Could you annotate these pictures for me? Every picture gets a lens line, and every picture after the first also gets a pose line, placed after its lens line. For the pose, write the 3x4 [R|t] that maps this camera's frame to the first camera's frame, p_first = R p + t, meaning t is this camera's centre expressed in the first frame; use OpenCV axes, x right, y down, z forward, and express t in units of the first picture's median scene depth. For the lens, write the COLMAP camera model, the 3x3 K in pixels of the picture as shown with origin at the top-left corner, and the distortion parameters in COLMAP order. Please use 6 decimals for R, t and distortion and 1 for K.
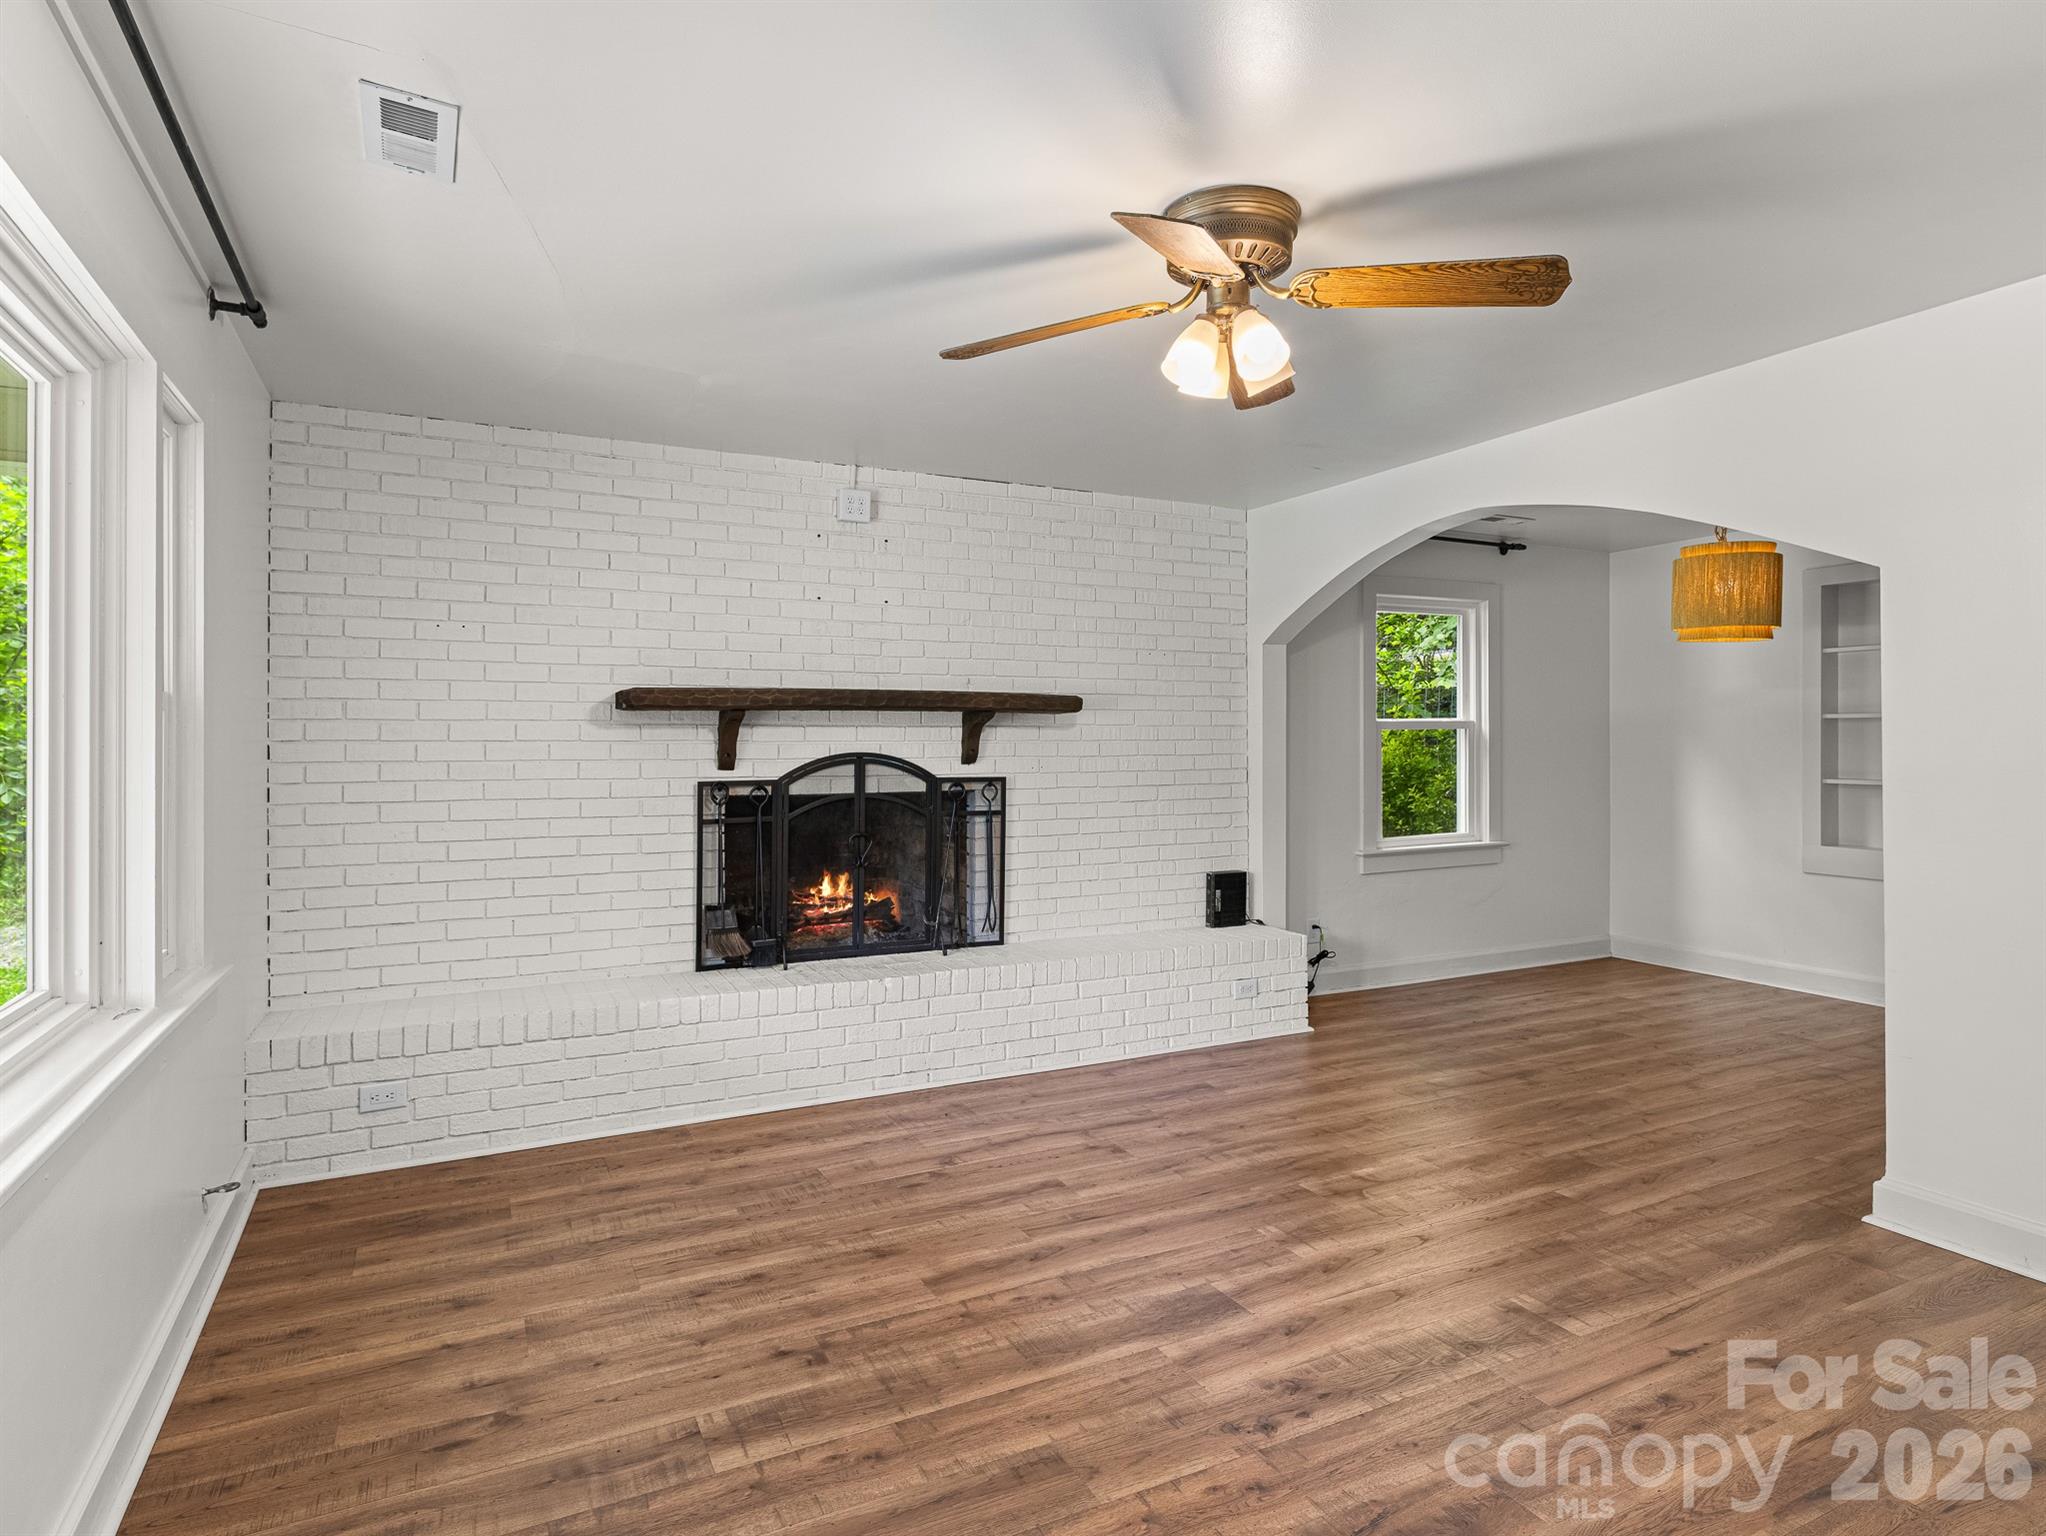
lens RADIAL K [[1127.0, 0, 1053.7], [0, 1127.0, 742.3], [0, 0, 1]] dist [0.002756, -0.002257]
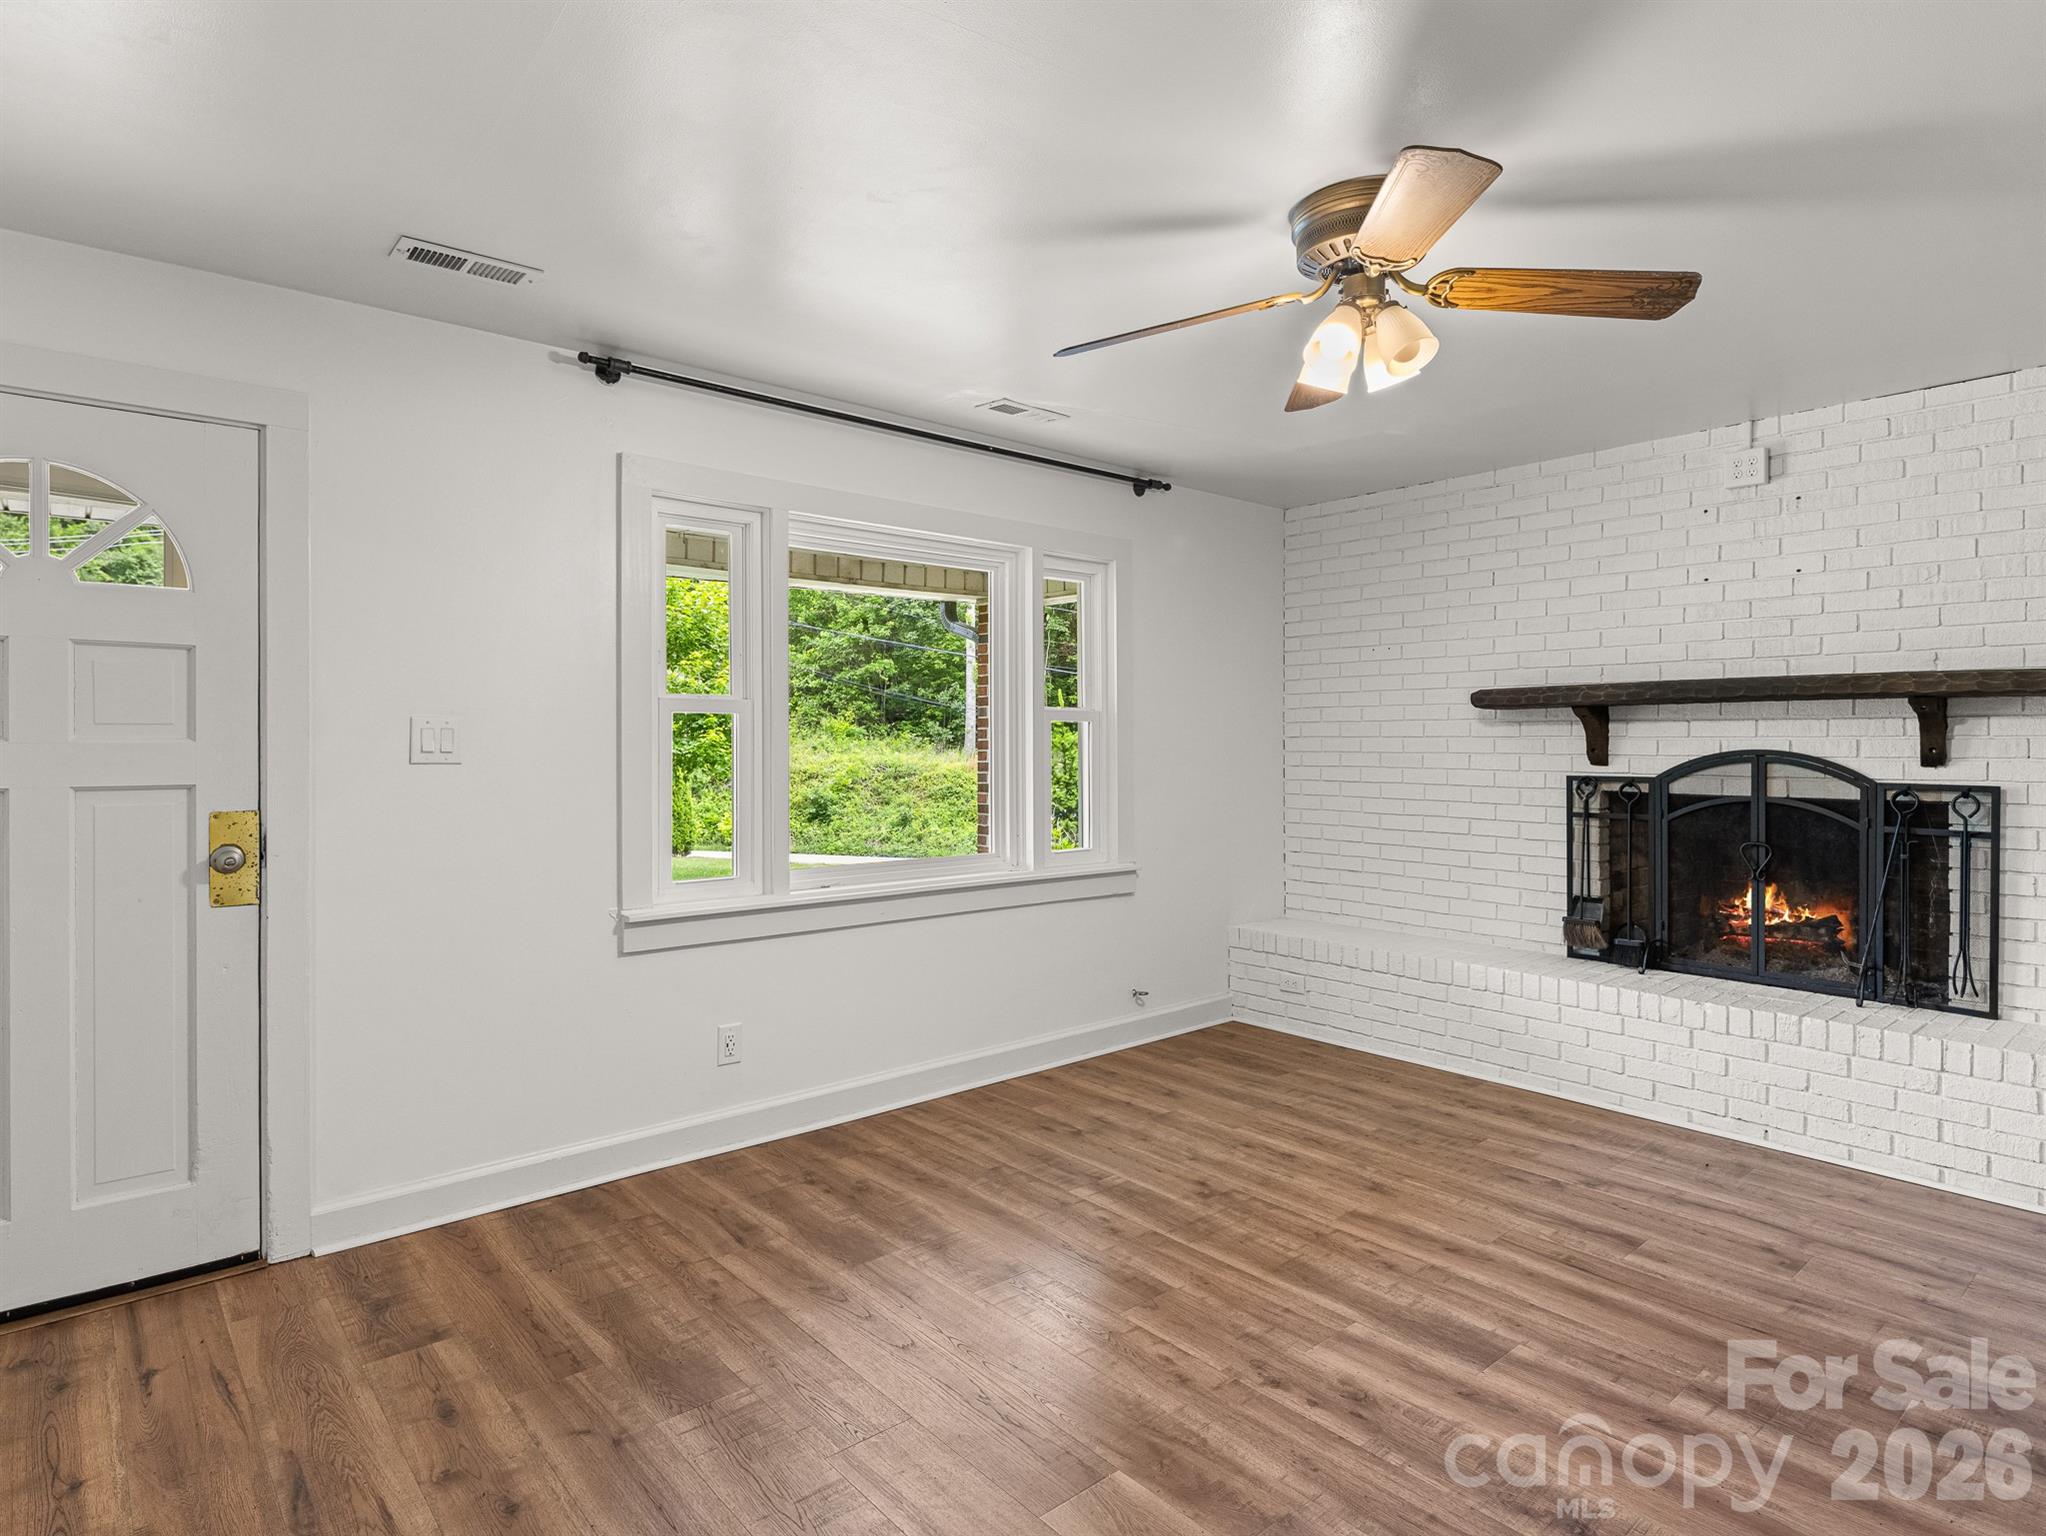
lens RADIAL K [[1123.8, 0, 1016.2], [0, 1123.8, 747.9], [0, 0, 1]] dist [0.003250, -0.003700]
pose [[0.233803, 0.008839, -0.972244, 0.604544], [-0.000609, 0.999960, 0.008945, 0.000348], [0.972284, -0.001499, 0.233799, 0.270536]]
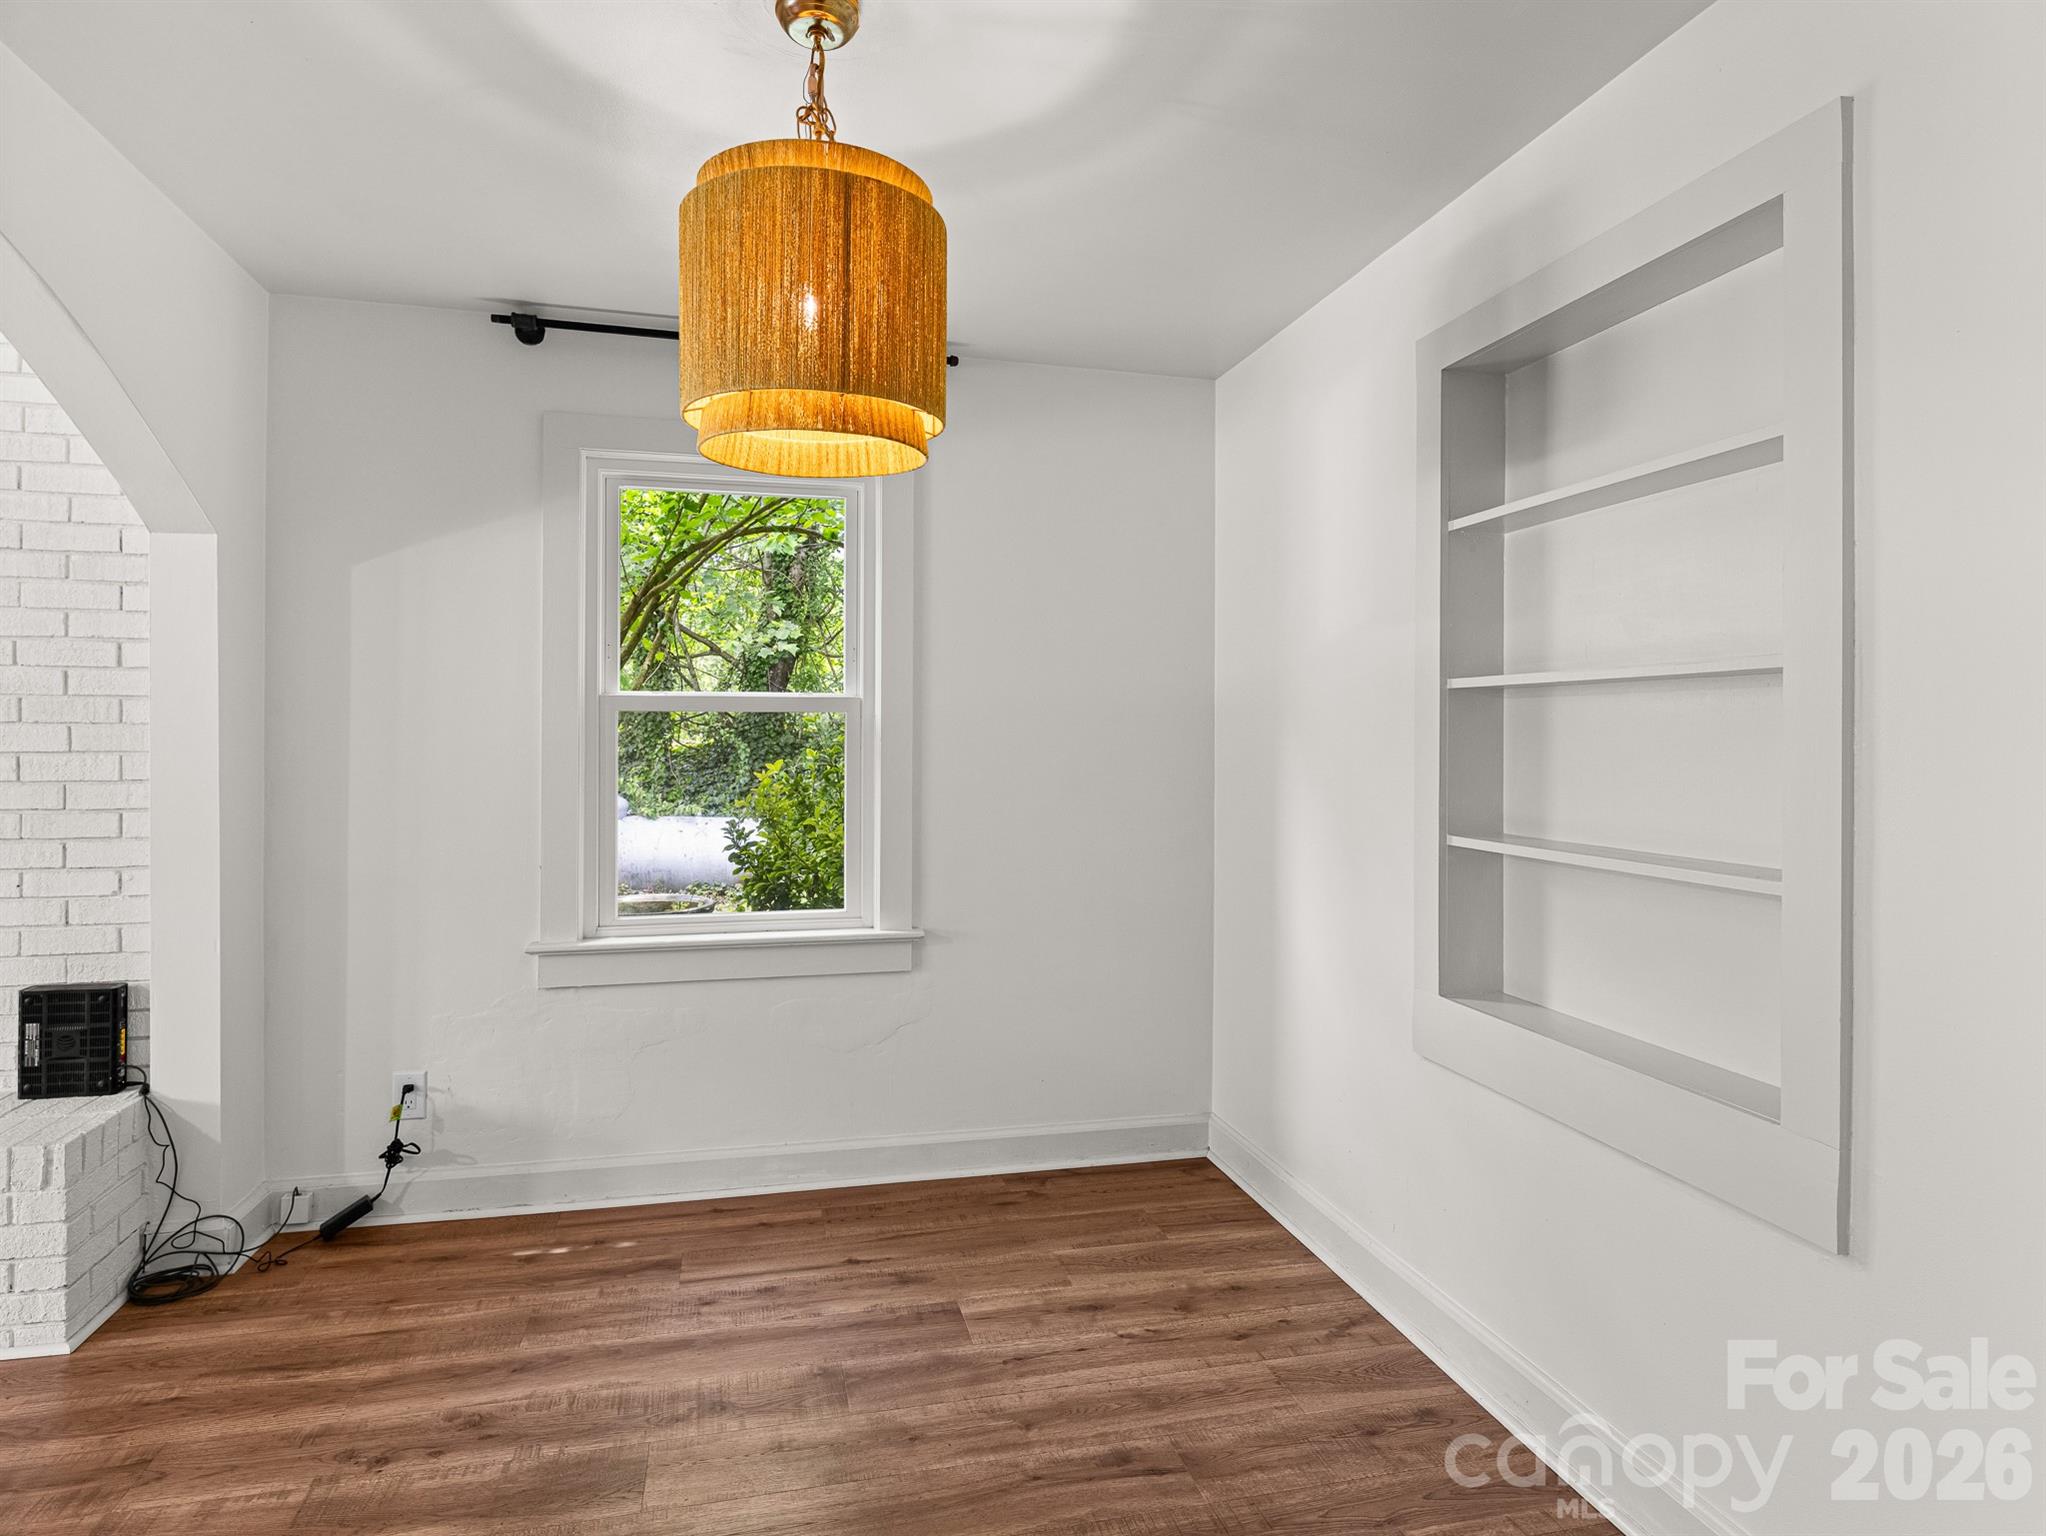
lens RADIAL K [[1123.8, 0, 1016.2], [0, 1123.8, 747.9], [0, 0, 1]] dist [0.003250, -0.003700]
pose [[0.971587, 0.017576, -0.236027, 0.908342], [-0.015095, 0.999810, 0.012317, -0.005228], [0.236199, -0.008404, 0.971668, 0.821225]]
